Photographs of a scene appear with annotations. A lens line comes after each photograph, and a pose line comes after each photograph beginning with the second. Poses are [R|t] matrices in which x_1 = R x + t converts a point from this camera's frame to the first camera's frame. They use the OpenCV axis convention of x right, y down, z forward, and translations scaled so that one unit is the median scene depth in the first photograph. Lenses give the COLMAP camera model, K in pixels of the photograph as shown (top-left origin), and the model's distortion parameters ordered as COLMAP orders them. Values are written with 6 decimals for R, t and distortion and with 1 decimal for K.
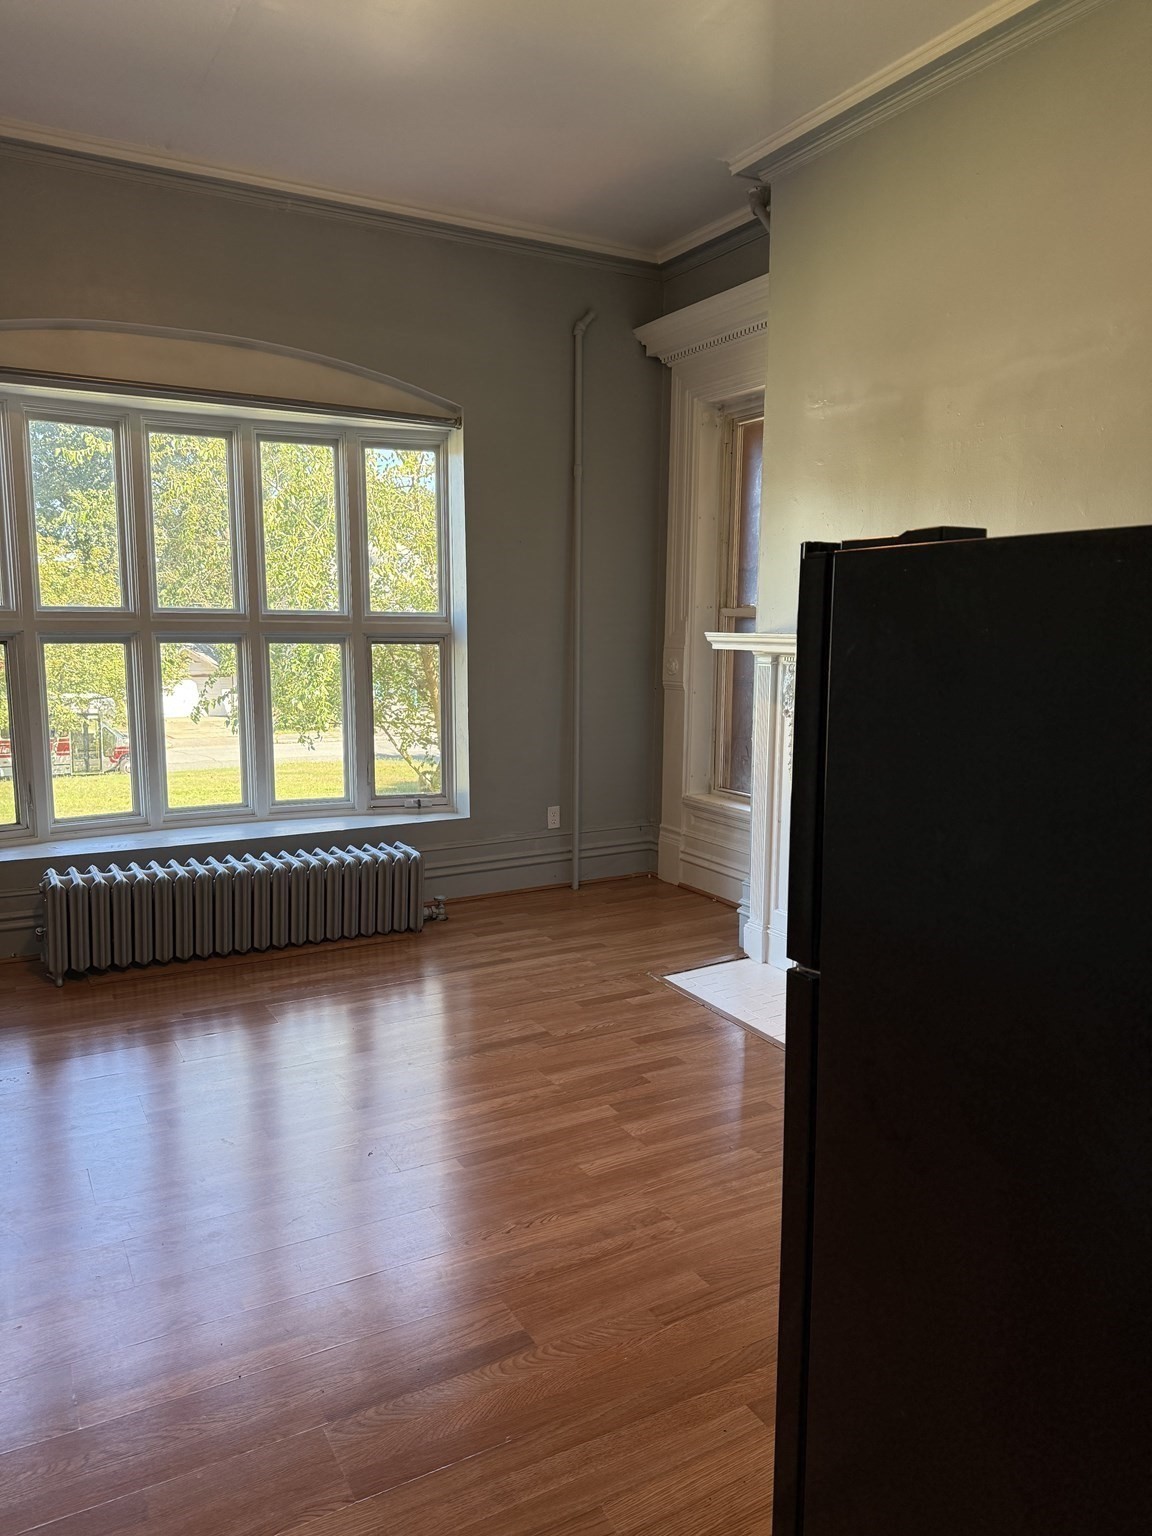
lens RADIAL K [[1080.1, 0, 576.0], [0, 1080.1, 768.0], [0, 0, 1]] dist [-0.006852, -0.001503]
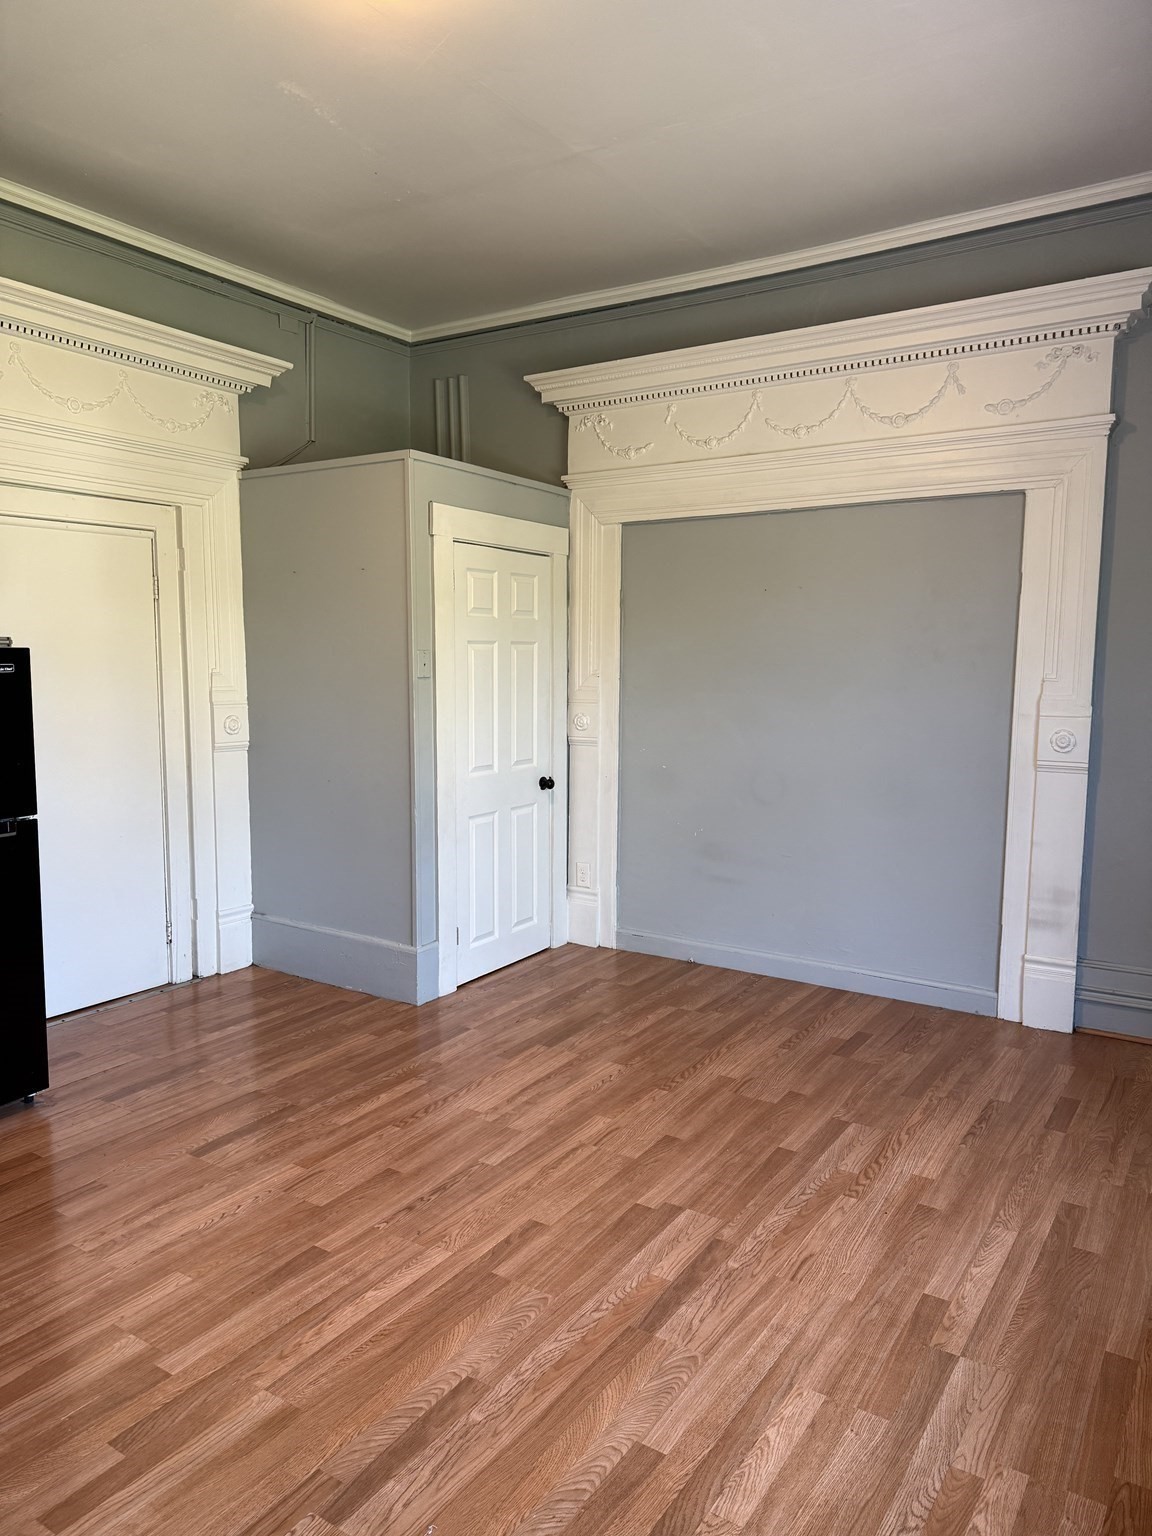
lens RADIAL K [[1070.0, 0, 570.9], [0, 1070.0, 741.8], [0, 0, 1]] dist [0.104964, -0.132146]
pose [[-0.890098, 0.028942, -0.454849, 0.086785], [-0.074177, 0.975477, 0.207227, -0.203501], [0.449692, 0.218192, -0.866123, 1.286435]]
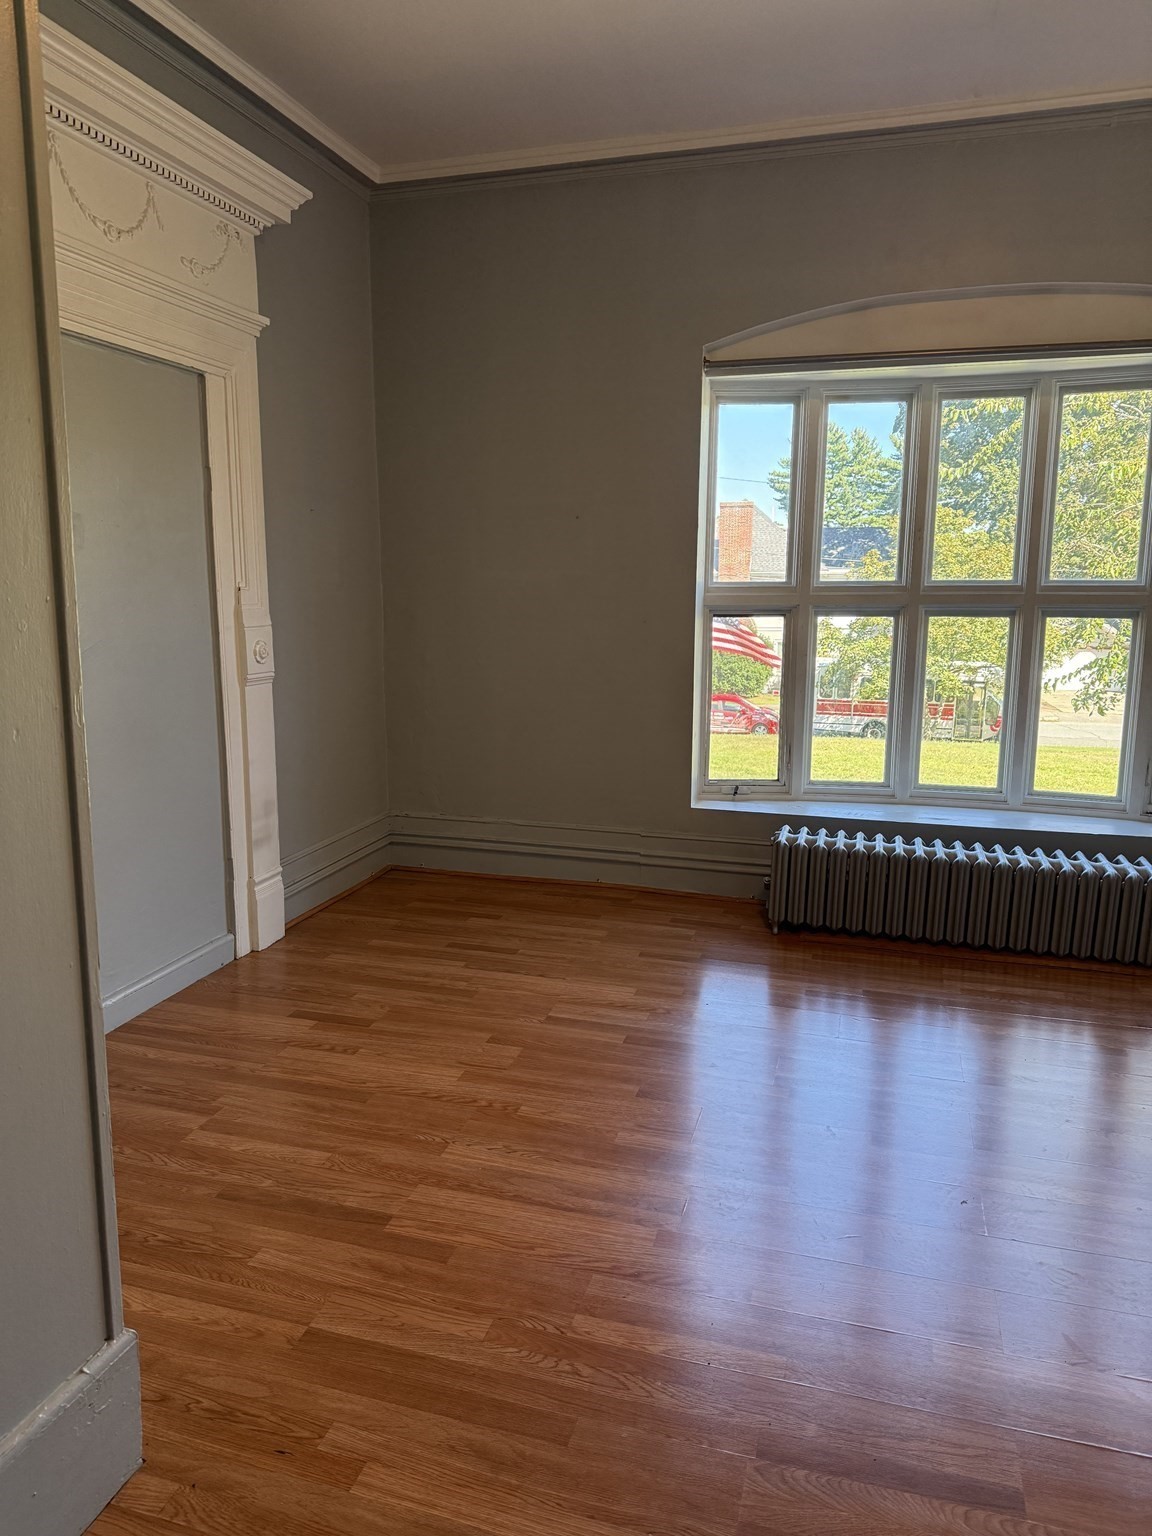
lens RADIAL K [[1070.0, 0, 570.9], [0, 1070.0, 741.8], [0, 0, 1]] dist [0.104964, -0.132146]
pose [[0.697549, 0.099363, -0.709614, 0.123080], [-0.102712, 0.993977, 0.038215, -0.008130], [0.709137, 0.046230, 0.703554, 0.098402]]
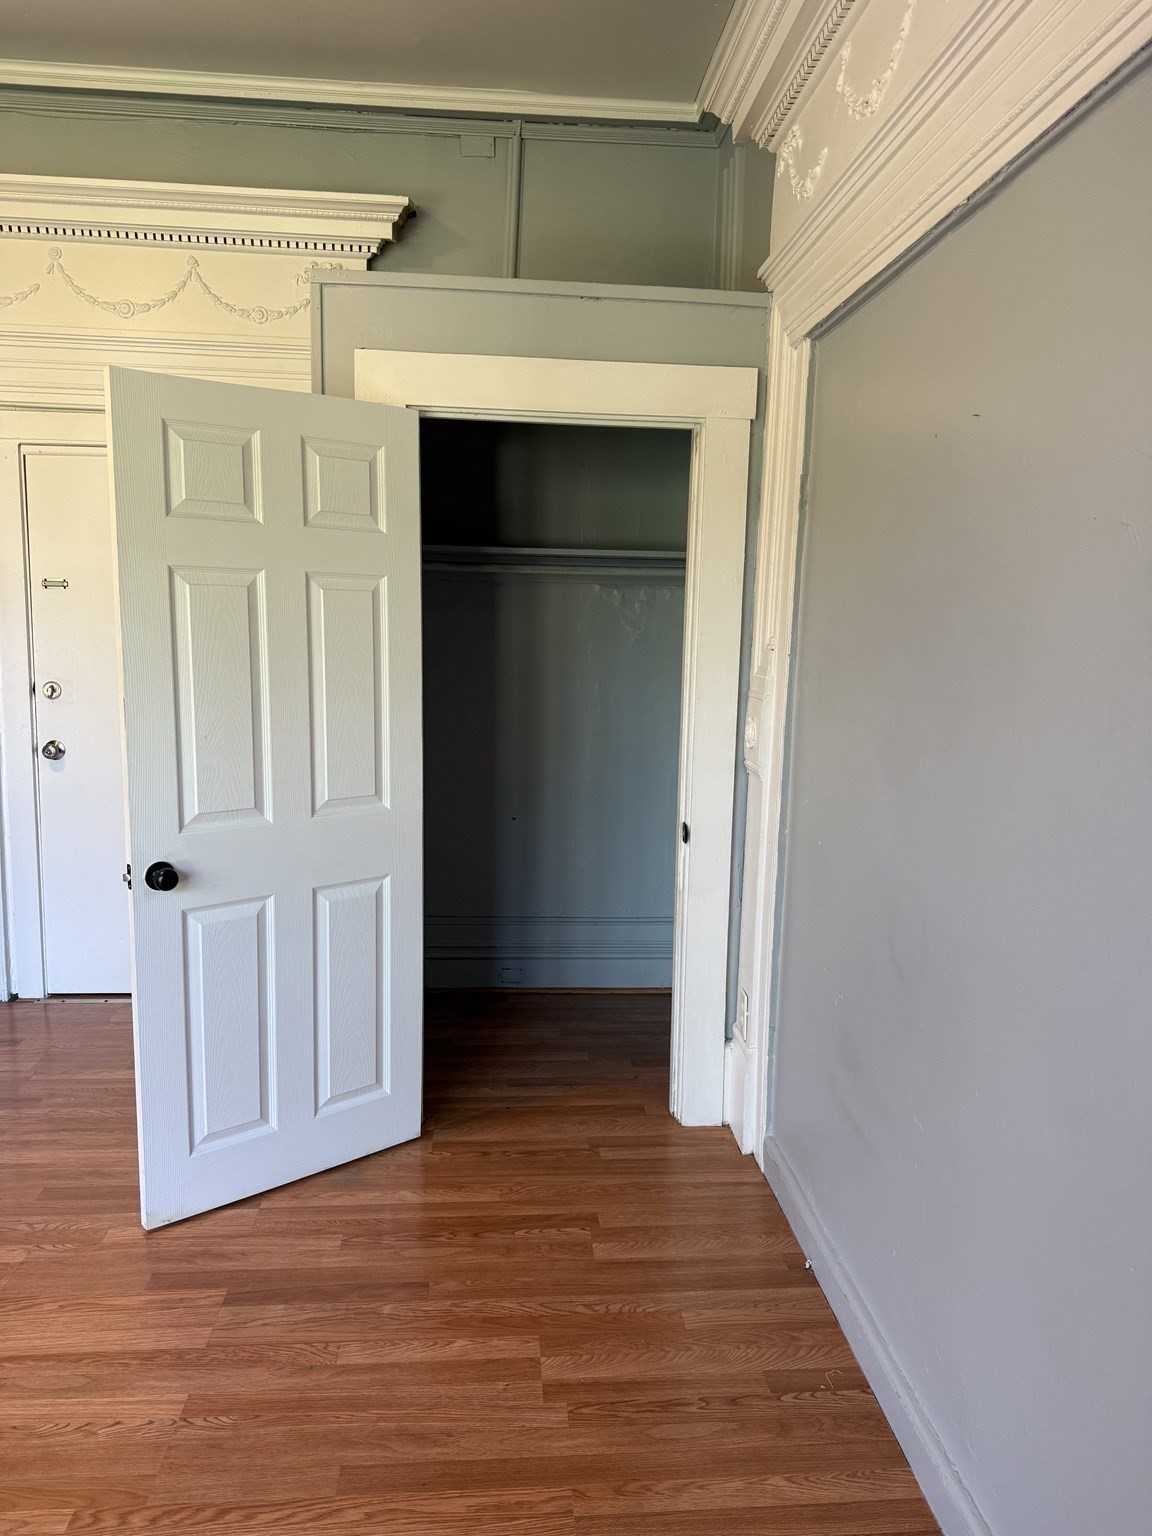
lens RADIAL K [[1100.9, 0, 580.6], [0, 1100.9, 731.9], [0, 0, 1]] dist [0.007299, -0.004634]
pose [[-0.906261, -0.070566, 0.416788, -0.731586], [0.035288, 0.969898, 0.240941, -0.131481], [-0.421244, 0.233063, -0.876490, 0.817816]]
